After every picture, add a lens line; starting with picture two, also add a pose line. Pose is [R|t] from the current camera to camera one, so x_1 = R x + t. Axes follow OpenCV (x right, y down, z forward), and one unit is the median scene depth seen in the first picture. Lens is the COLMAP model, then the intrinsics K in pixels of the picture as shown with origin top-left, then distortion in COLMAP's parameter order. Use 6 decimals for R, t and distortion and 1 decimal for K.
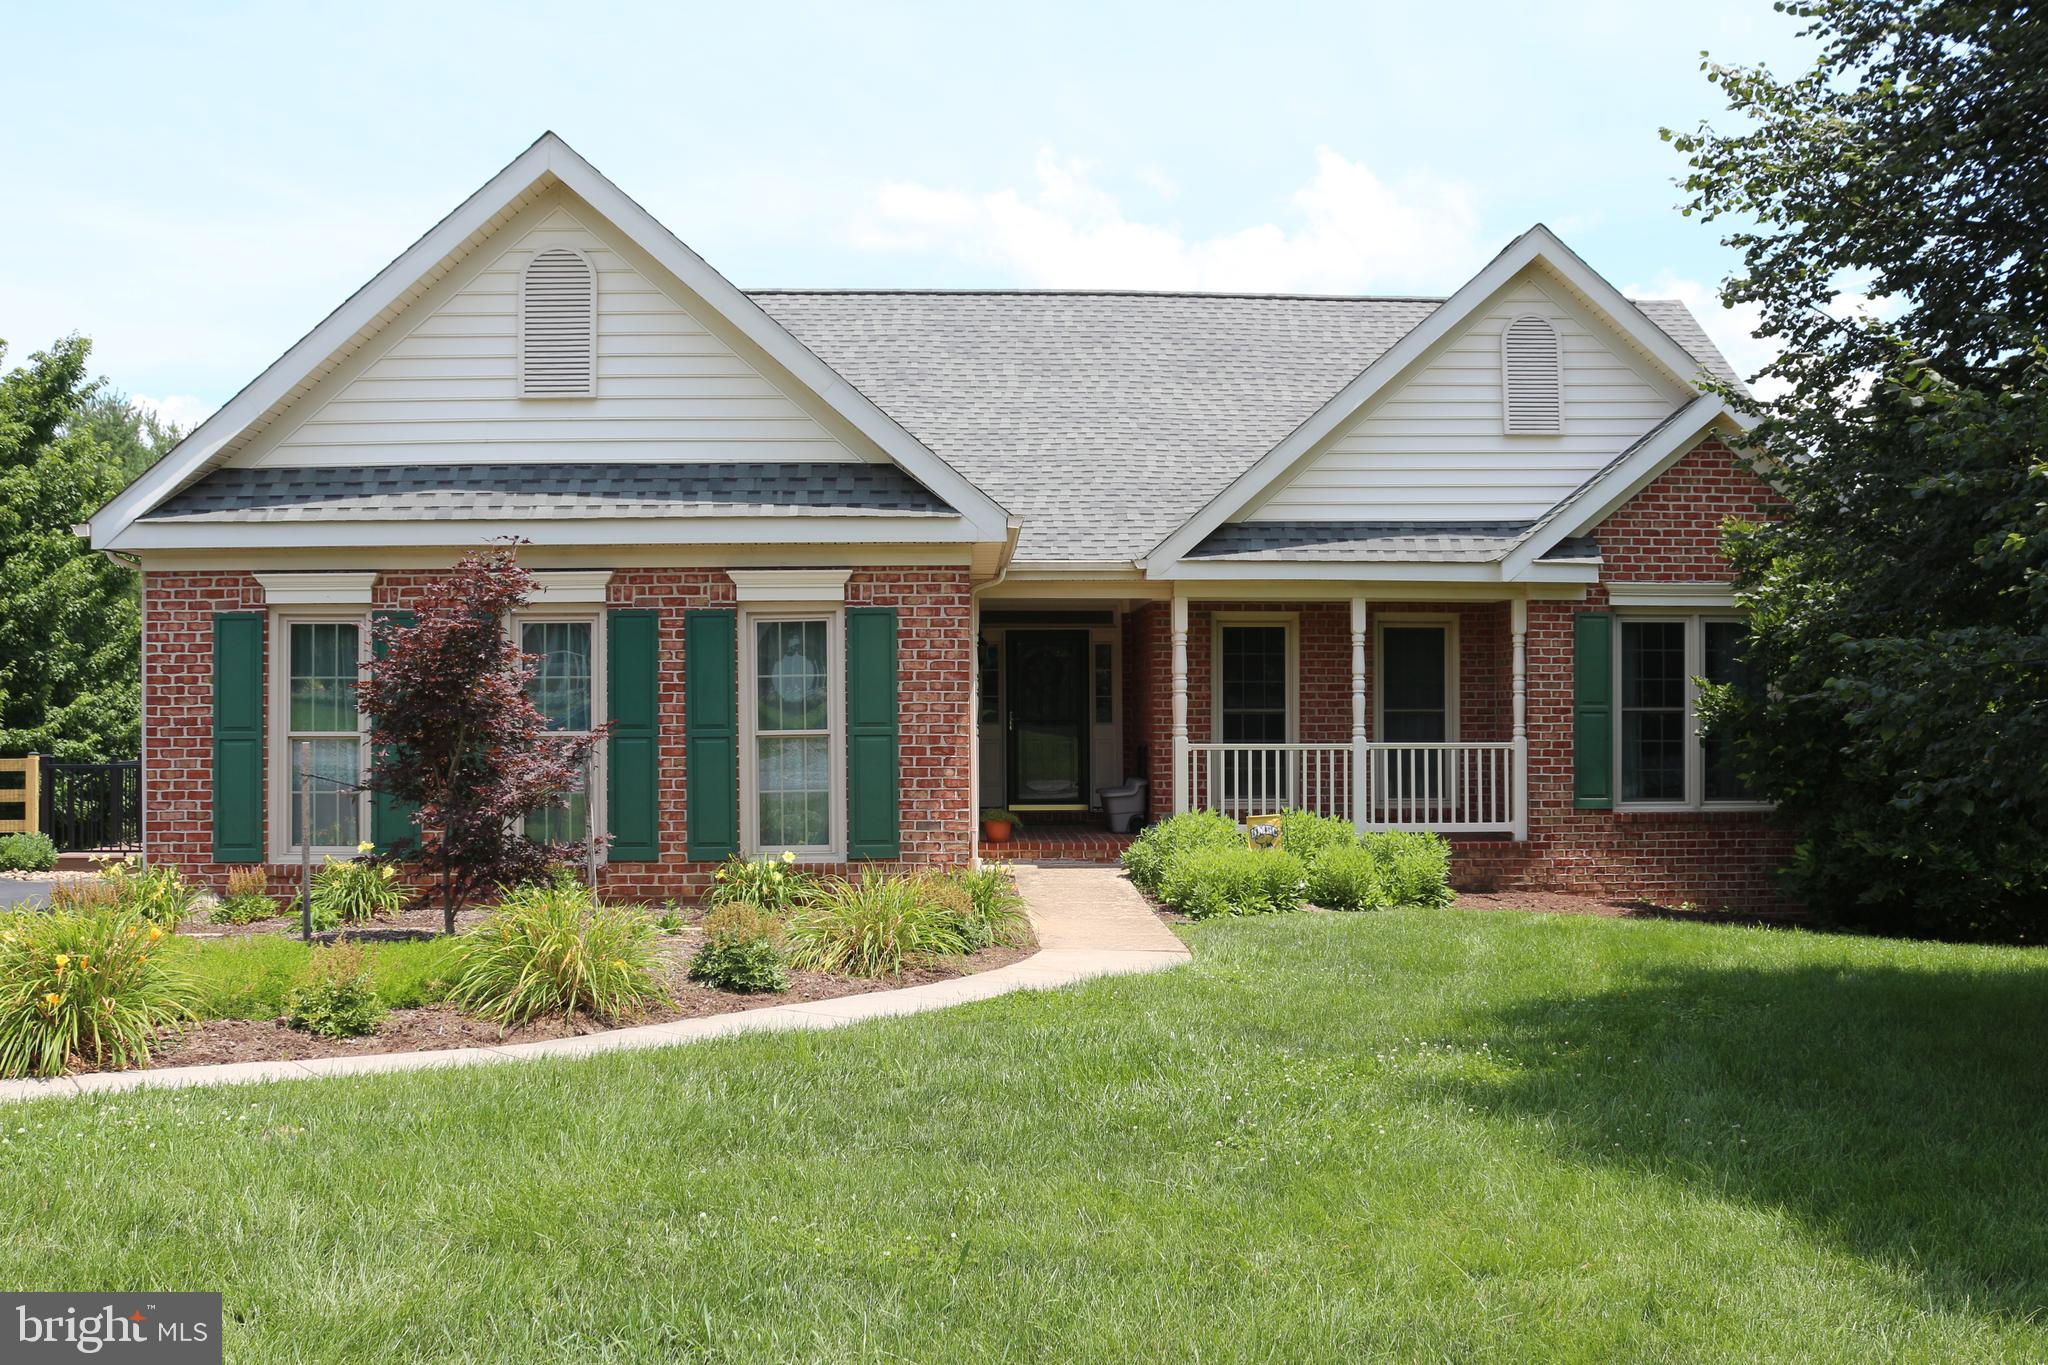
lens RADIAL K [[1924.9, 0, 1024.0], [0, 1924.9, 682.5], [0, 0, 1]] dist [-0.182935, 0.245532]
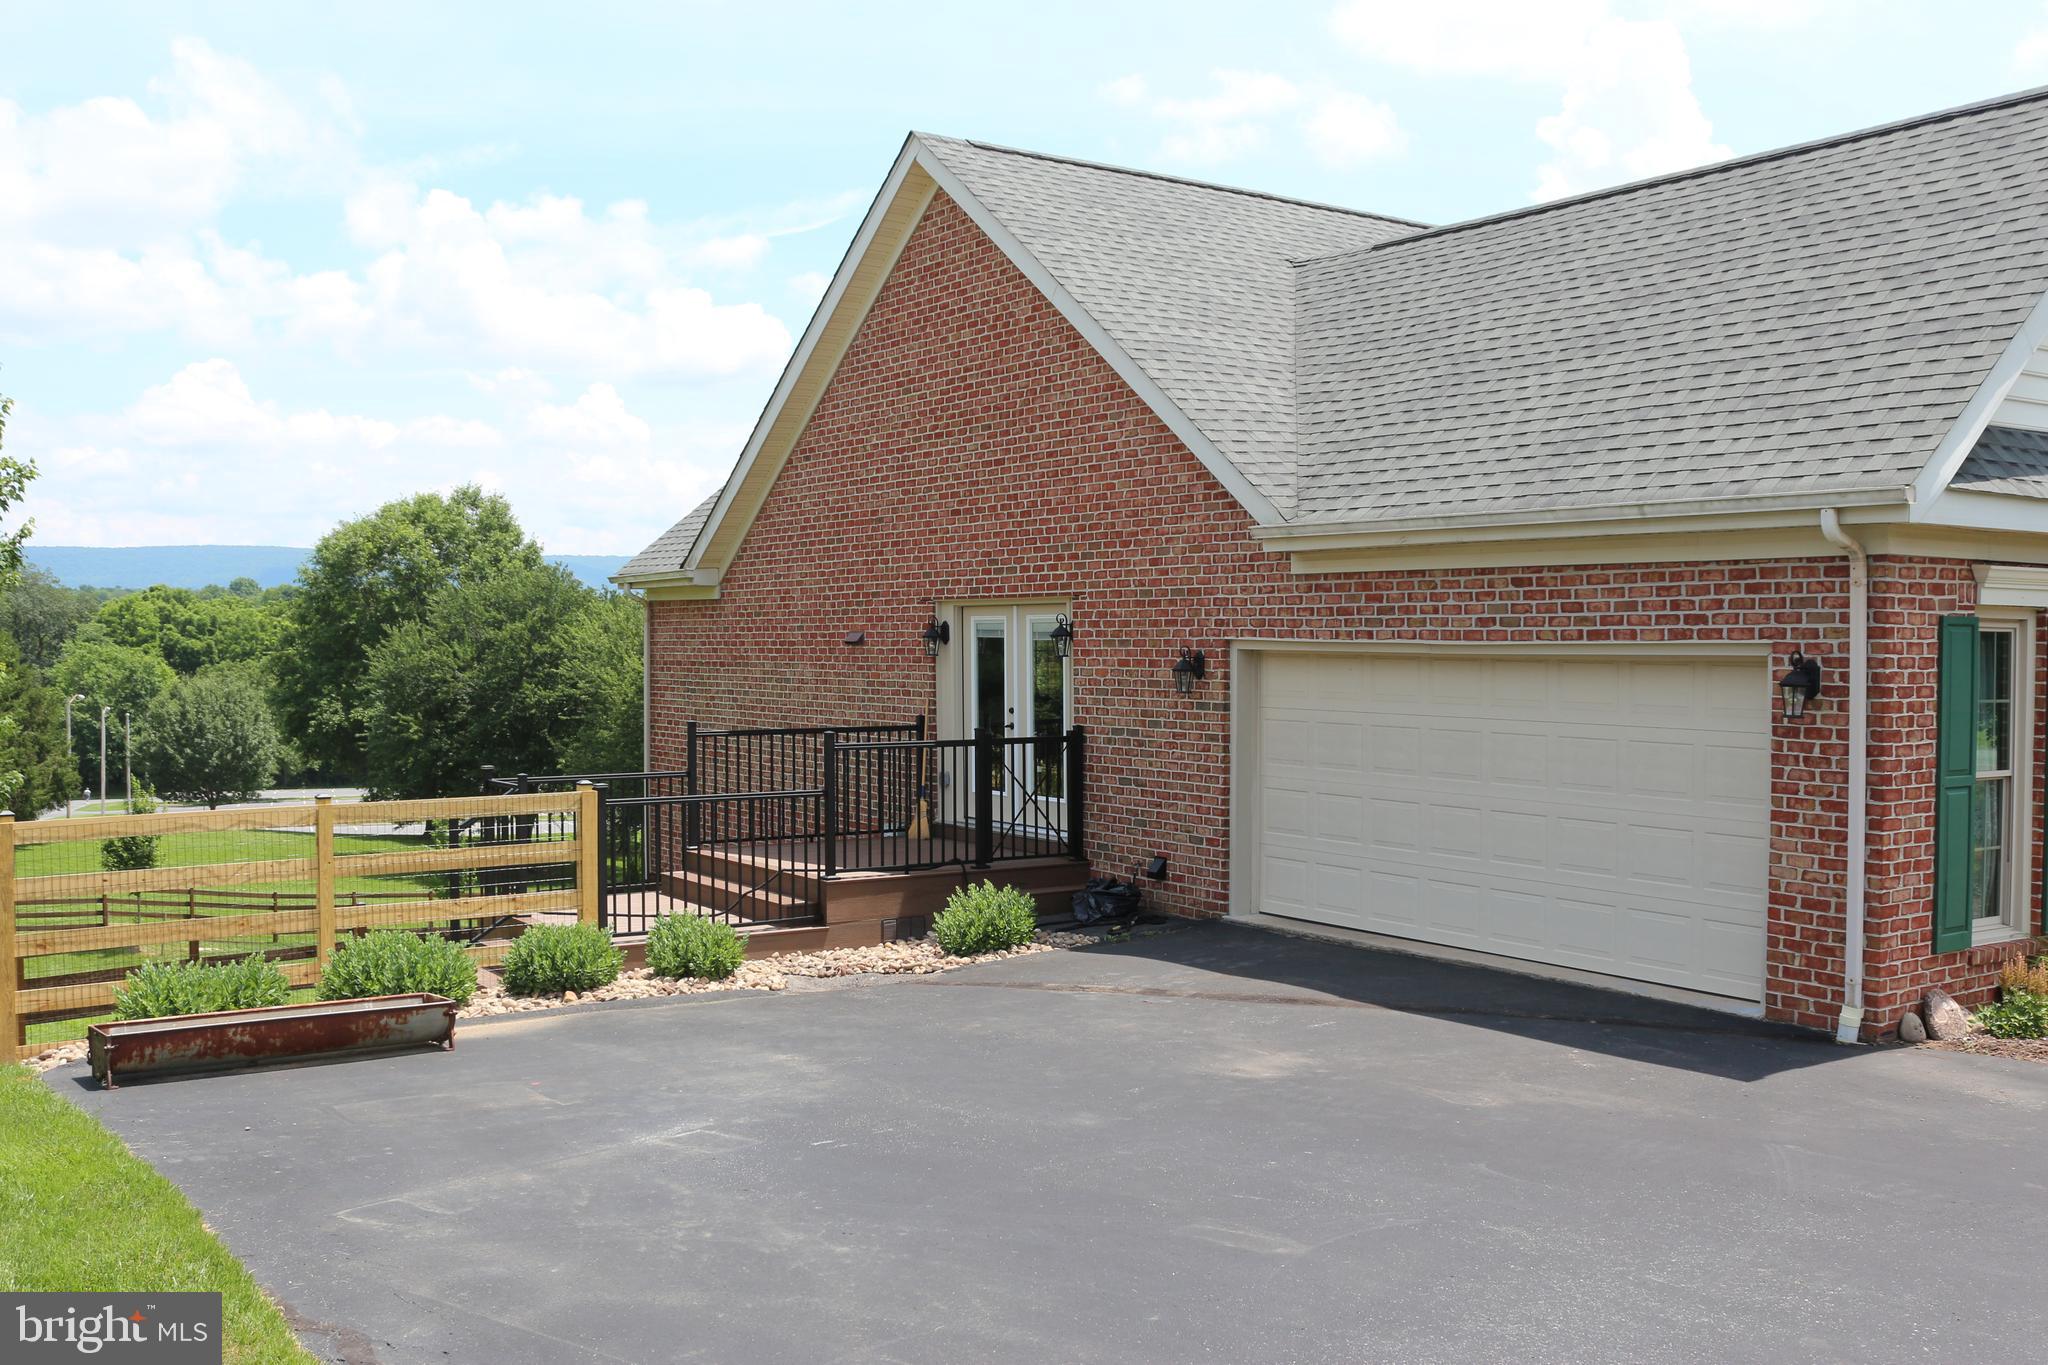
lens RADIAL K [[1924.9, 0, 1024.0], [0, 1924.9, 682.5], [0, 0, 1]] dist [-0.182935, 0.245532]
pose [[0.837198, -0.001285, 0.546898, -1.108748], [-0.018214, 0.999377, 0.030230, -0.025868], [-0.546596, -0.035269, 0.836653, 0.573579]]
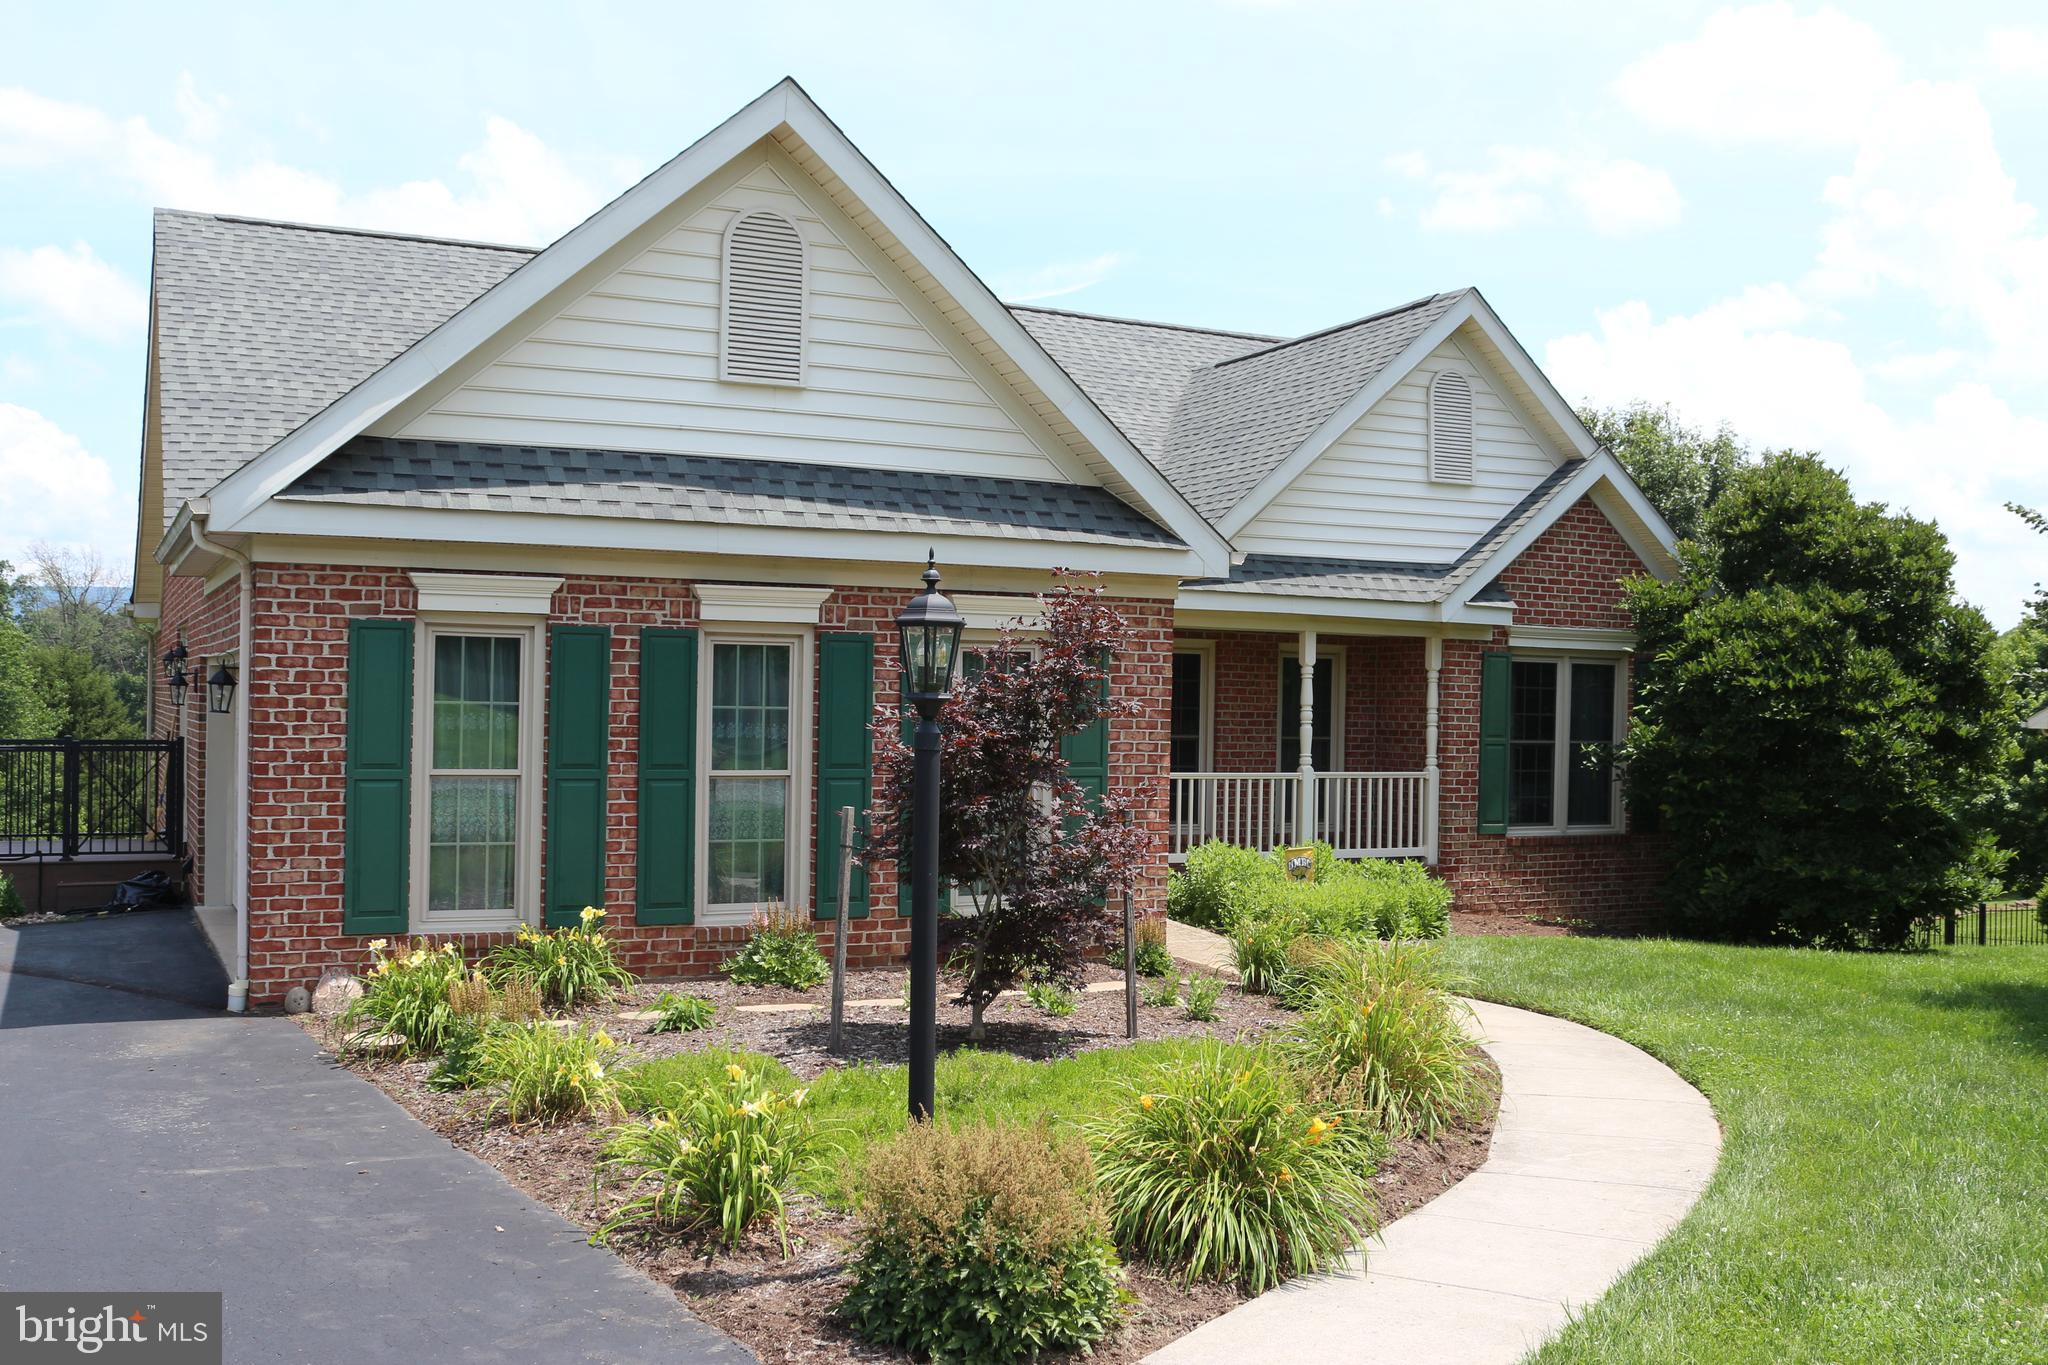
lens RADIAL K [[1924.9, 0, 1024.0], [0, 1924.9, 682.5], [0, 0, 1]] dist [-0.182935, 0.245532]
pose [[0.908290, 0.023378, 0.417687, -0.495283], [-0.027908, 0.999599, 0.004741, -0.021634], [-0.417409, -0.015963, 0.908579, 0.158341]]
